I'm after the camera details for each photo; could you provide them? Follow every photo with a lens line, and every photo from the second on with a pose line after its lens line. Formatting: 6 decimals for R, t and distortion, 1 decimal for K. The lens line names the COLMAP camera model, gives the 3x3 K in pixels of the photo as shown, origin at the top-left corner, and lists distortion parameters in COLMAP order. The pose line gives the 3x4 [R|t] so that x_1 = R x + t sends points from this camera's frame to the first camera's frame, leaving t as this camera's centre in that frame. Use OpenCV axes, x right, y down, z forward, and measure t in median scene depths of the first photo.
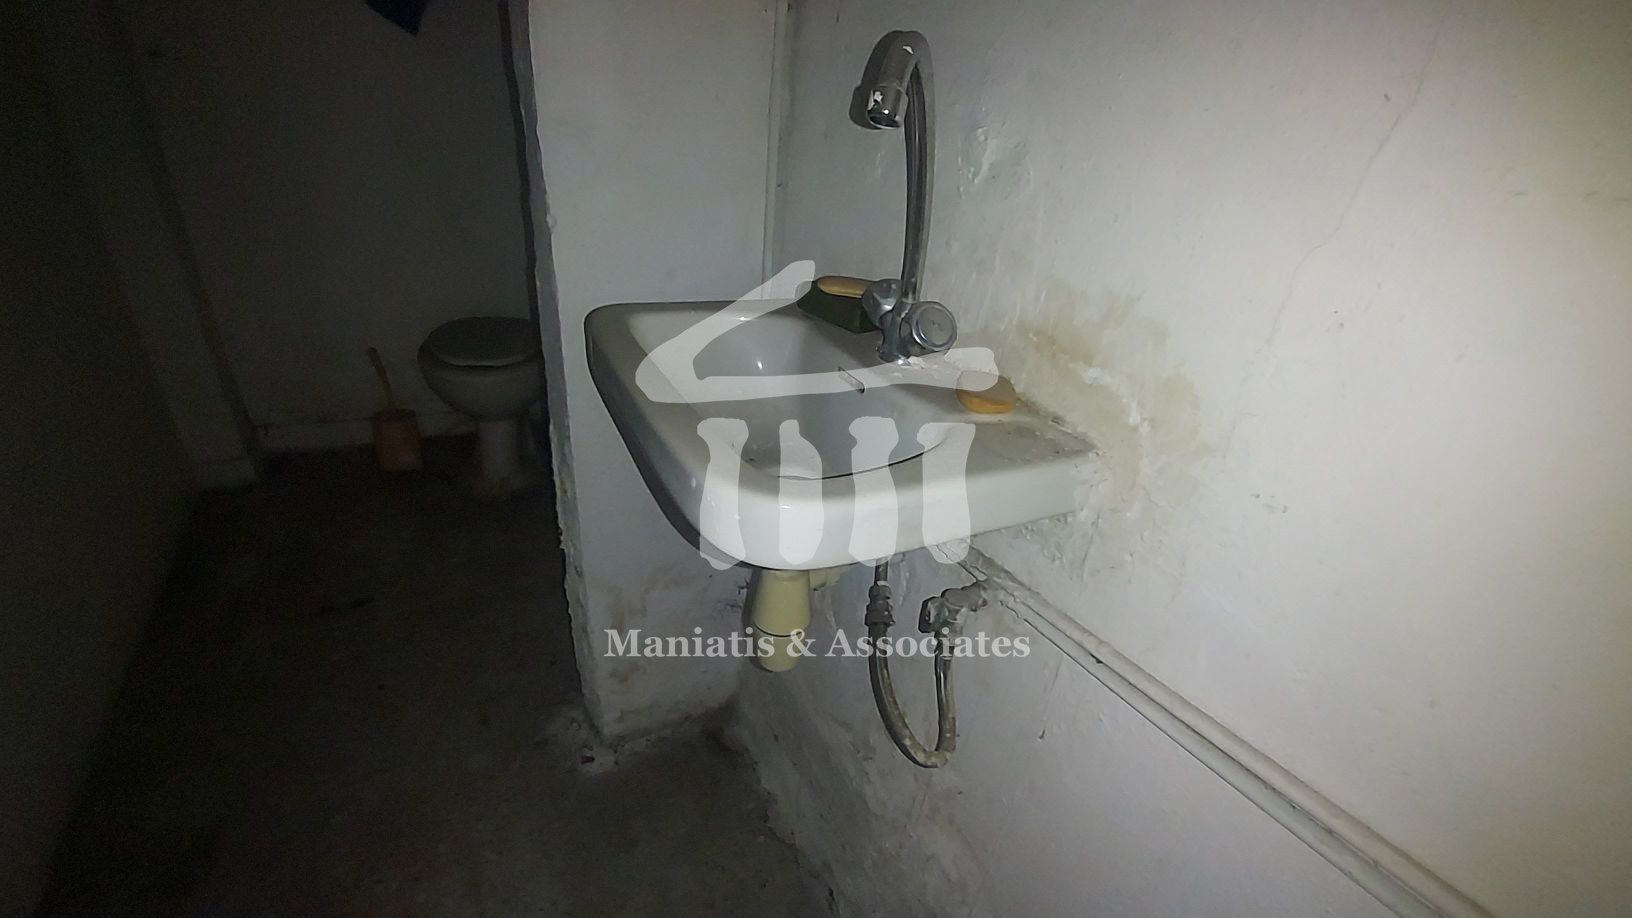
lens RADIAL K [[645.7, 0, 841.4], [0, 645.7, 474.8], [0, 0, 1]] dist [0.002082, -0.000461]
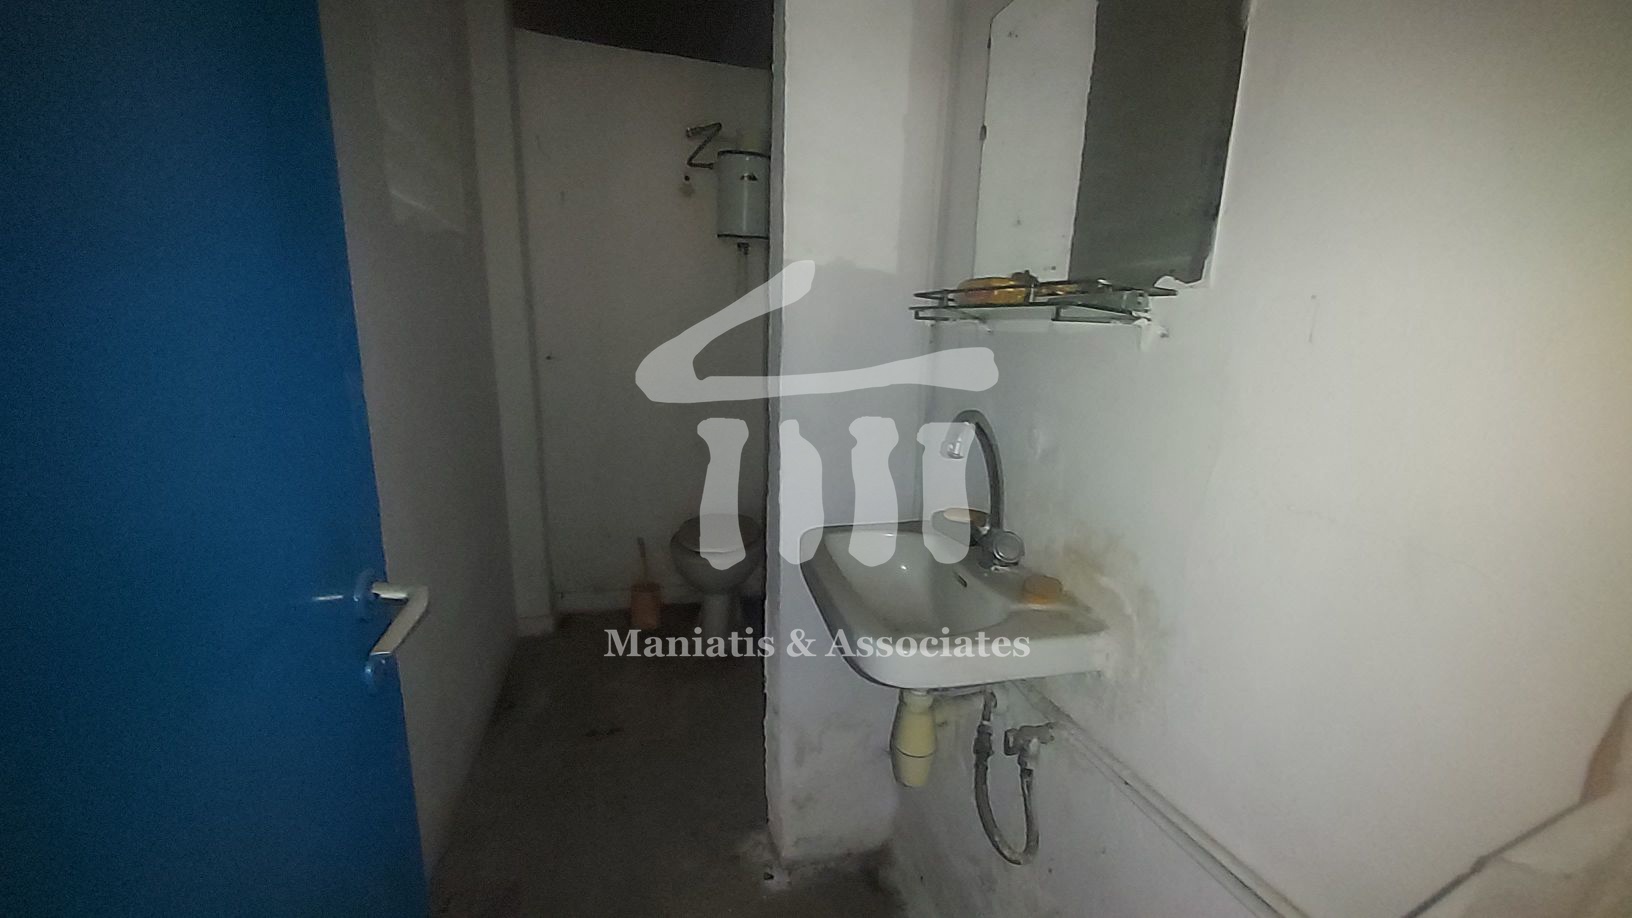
lens RADIAL K [[645.7, 0, 841.4], [0, 645.7, 474.8], [0, 0, 1]] dist [0.002082, -0.000461]
pose [[0.963256, -0.020088, -0.267833, 0.106728], [-0.052311, 0.964071, -0.260442, 0.021290], [0.263442, 0.264883, 0.927597, -0.383562]]
